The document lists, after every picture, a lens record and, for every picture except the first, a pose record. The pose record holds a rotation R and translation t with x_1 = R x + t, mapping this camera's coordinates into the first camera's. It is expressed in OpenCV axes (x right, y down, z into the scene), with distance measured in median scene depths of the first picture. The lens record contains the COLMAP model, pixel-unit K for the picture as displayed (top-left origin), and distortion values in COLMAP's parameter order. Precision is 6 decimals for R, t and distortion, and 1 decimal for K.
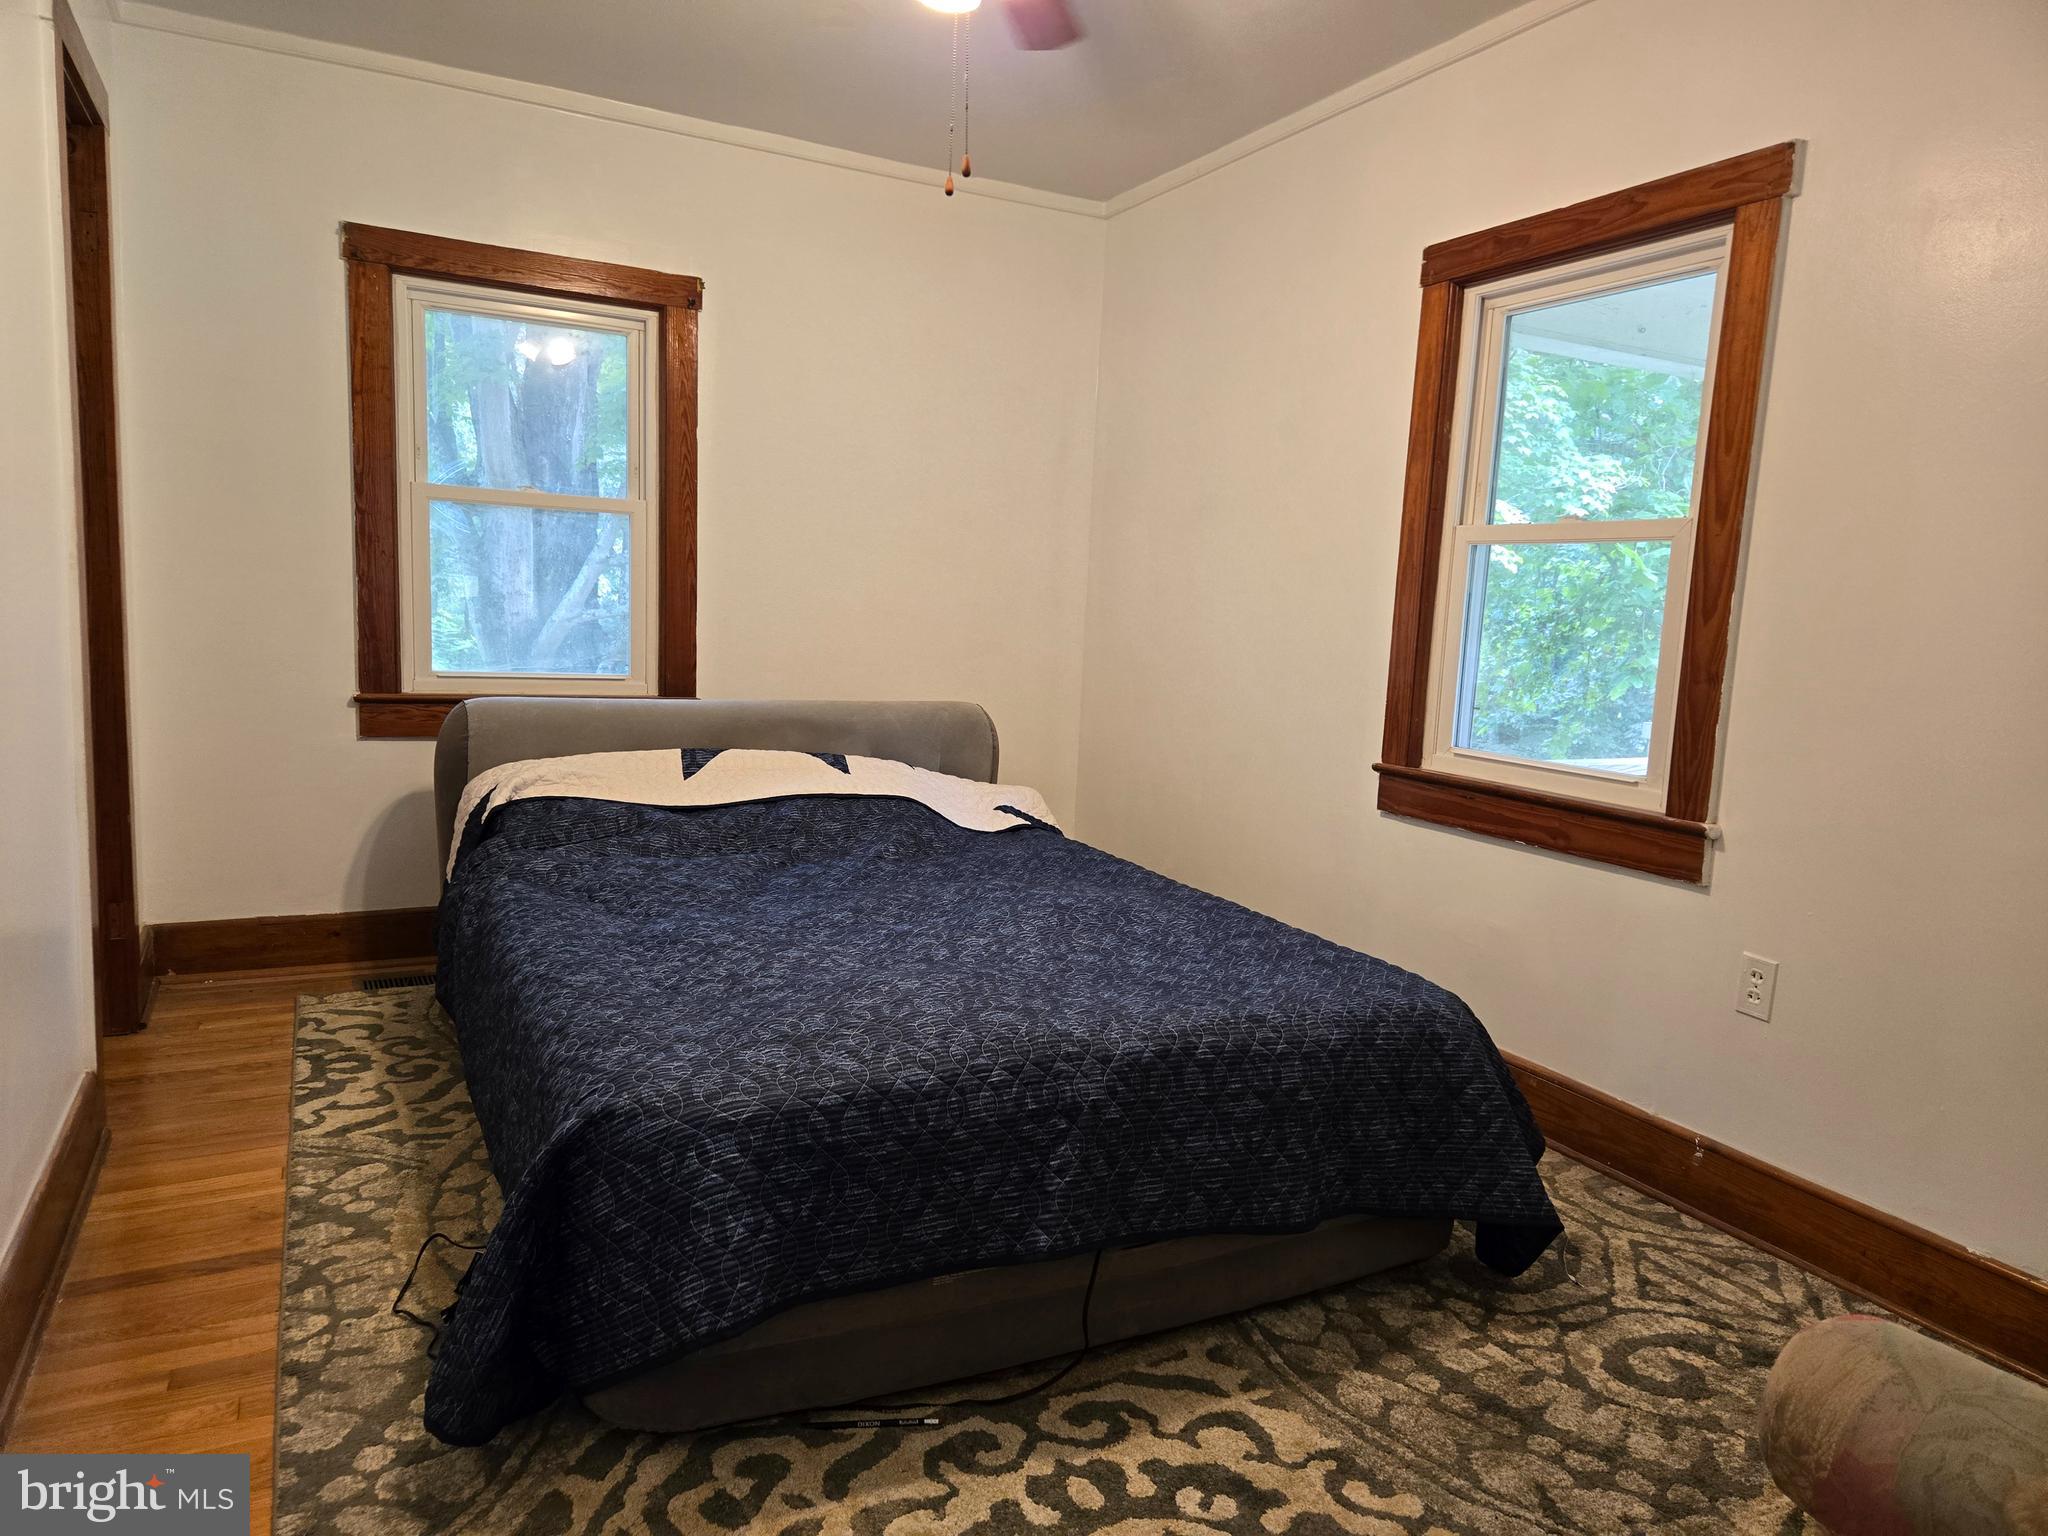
lens RADIAL K [[1365.3, 0, 1025.7], [0, 1365.3, 750.0], [0, 0, 1]] dist [0.080043, -0.071835]
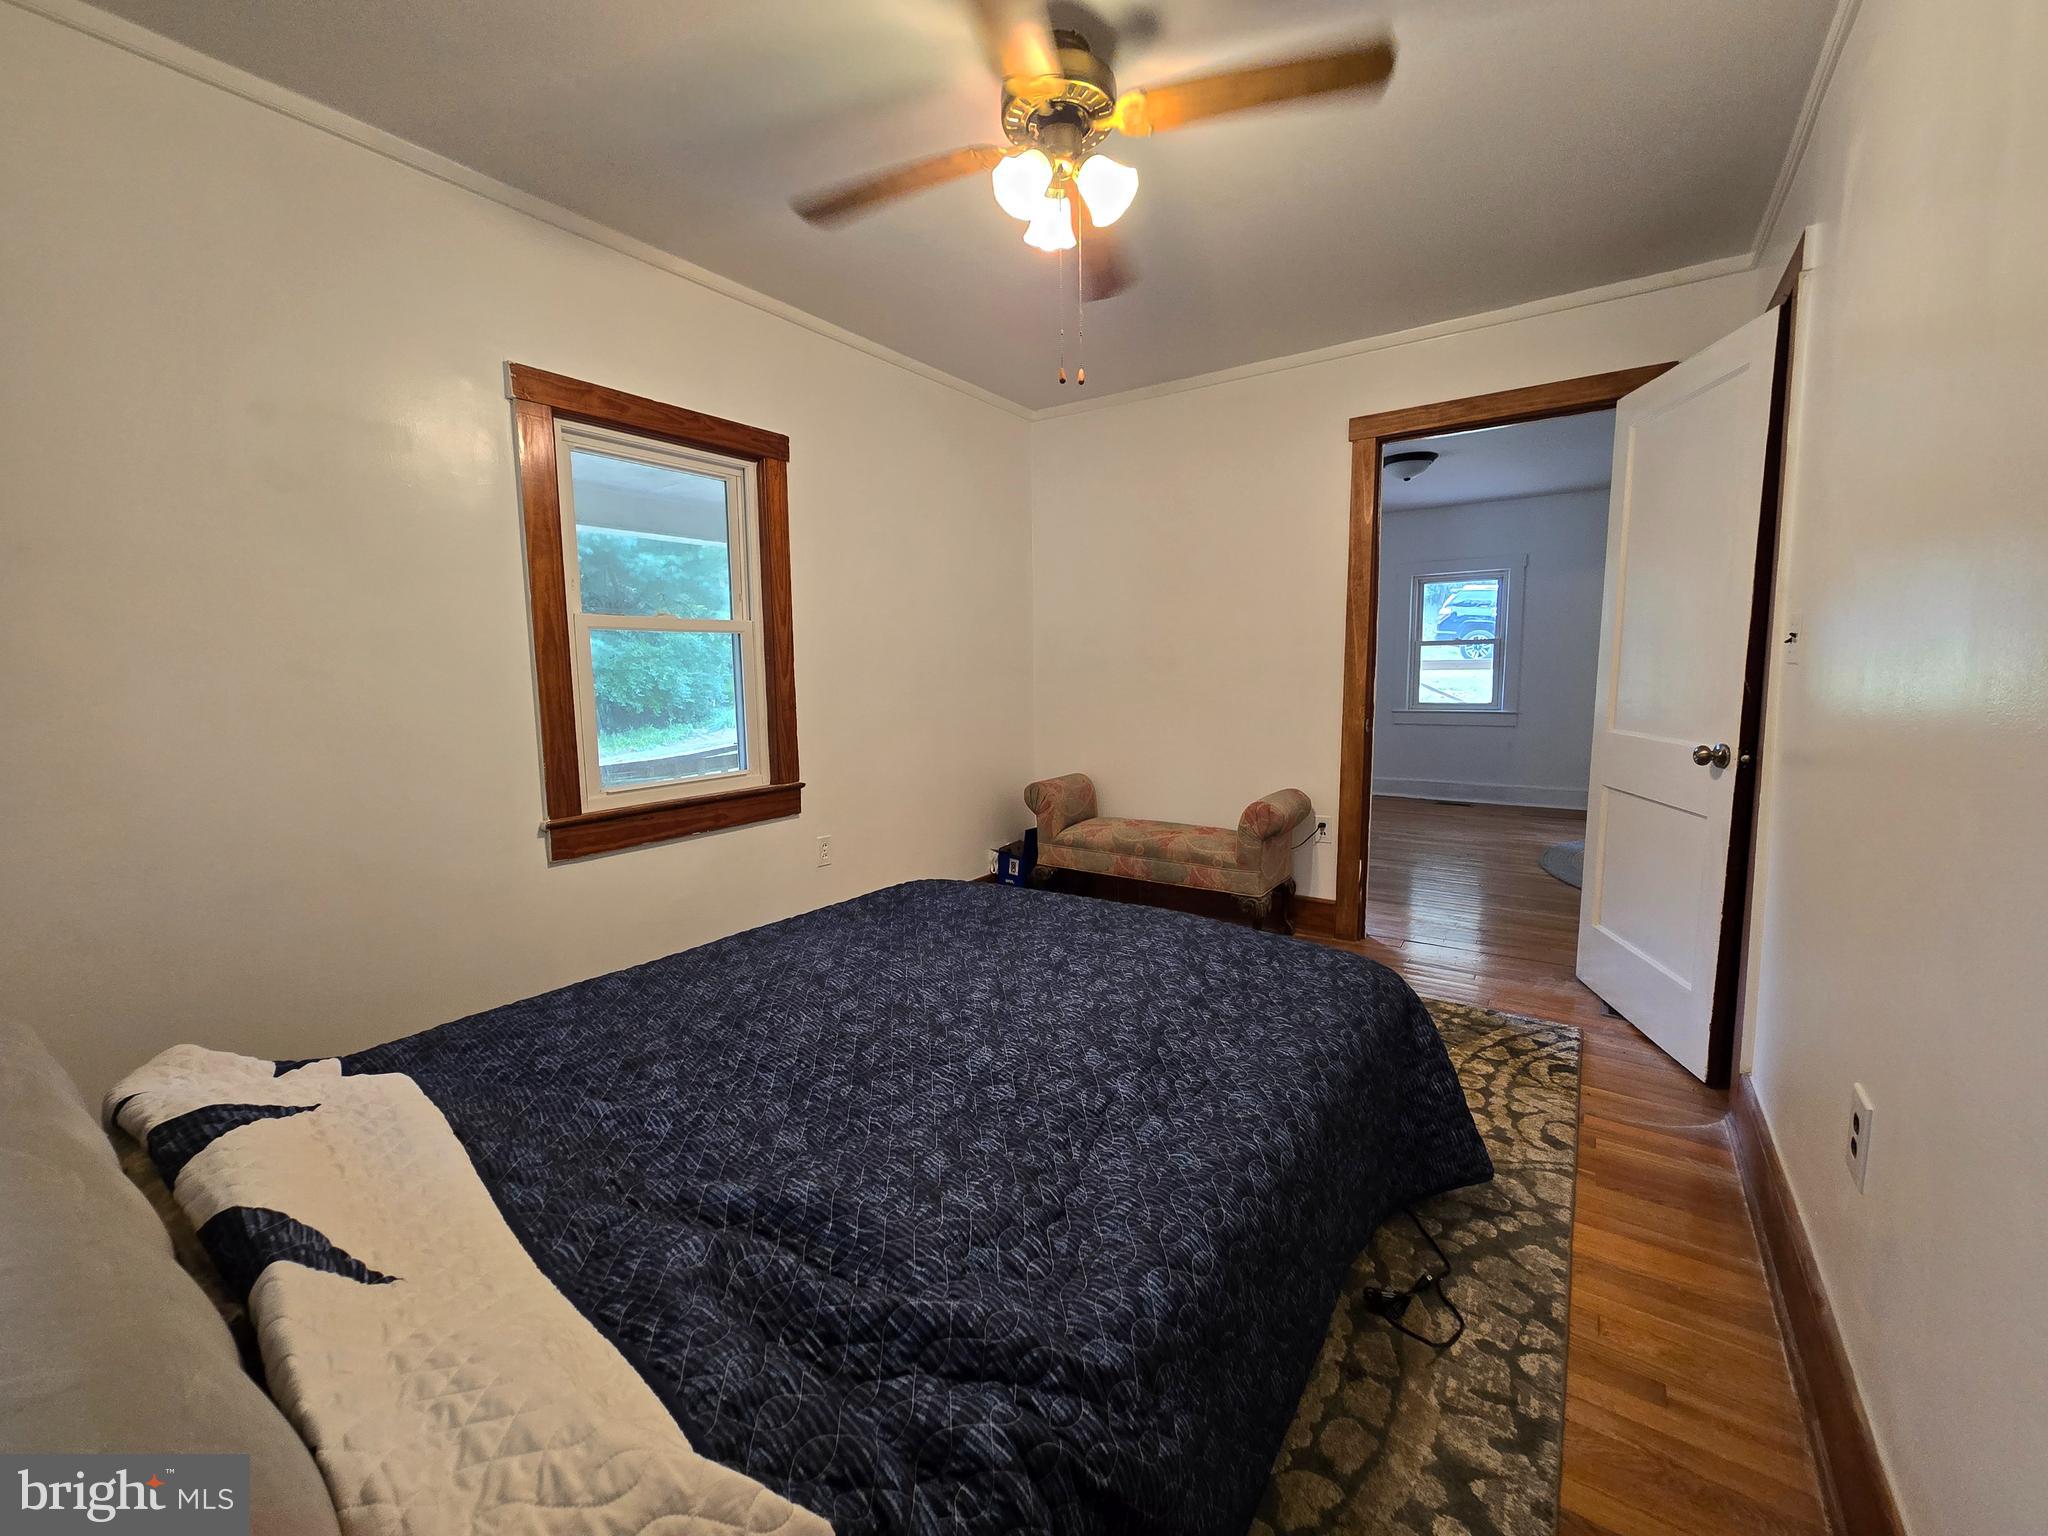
lens RADIAL K [[833.8, 0, 1009.0], [0, 833.8, 767.0], [0, 0, 1]] dist [-0.002500, 0.000040]
pose [[-0.469043, -0.149056, 0.870506, -0.773890], [0.099648, 0.970429, 0.219858, -0.224861], [-0.877535, 0.189867, -0.440320, 1.479112]]
